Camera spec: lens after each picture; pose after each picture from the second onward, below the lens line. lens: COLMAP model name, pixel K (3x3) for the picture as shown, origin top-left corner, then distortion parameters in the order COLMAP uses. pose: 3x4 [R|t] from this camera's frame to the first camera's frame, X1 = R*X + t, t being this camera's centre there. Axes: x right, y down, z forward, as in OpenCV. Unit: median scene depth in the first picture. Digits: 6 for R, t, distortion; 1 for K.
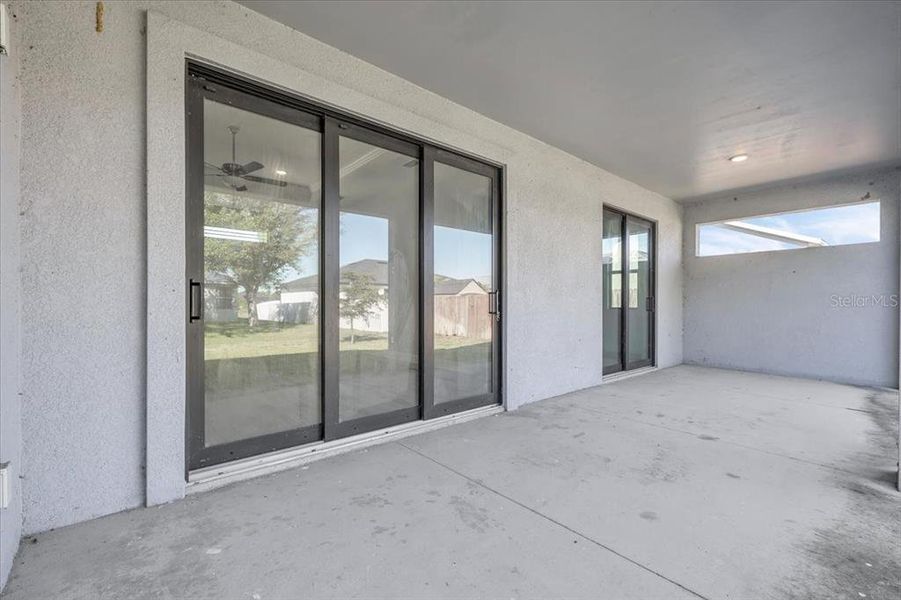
lens RADIAL K [[382.9, 0, 442.5], [0, 382.9, 304.3], [0, 0, 1]] dist [0.001757, 0.002386]
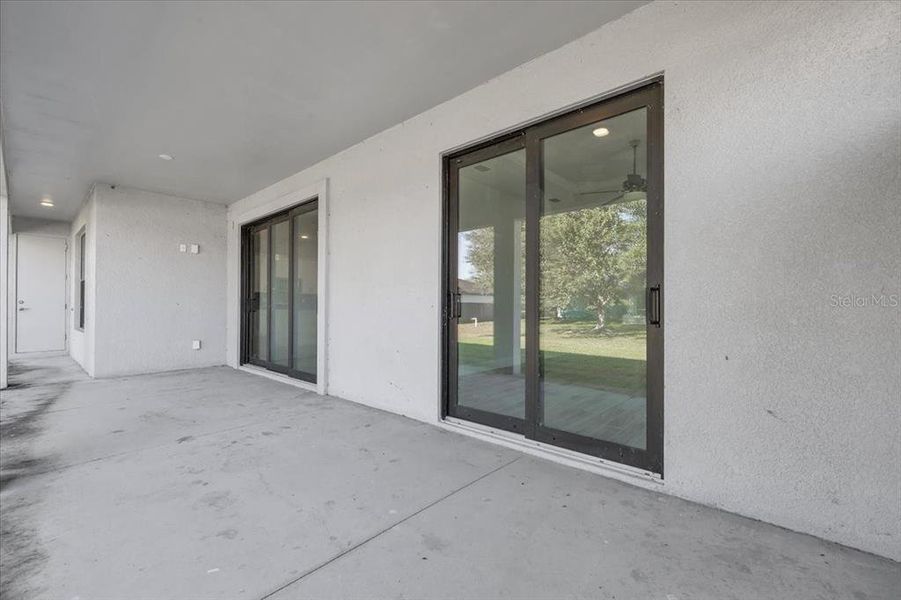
lens RADIAL K [[382.9, 0, 442.6], [0, 382.9, 303.5], [0, 0, 1]] dist [0.001757, 0.002386]
pose [[0.133187, -0.020499, -0.990879, 1.548917], [0.002470, 0.999790, -0.020351, 0.022716], [0.991088, 0.000263, 0.133209, 1.343585]]
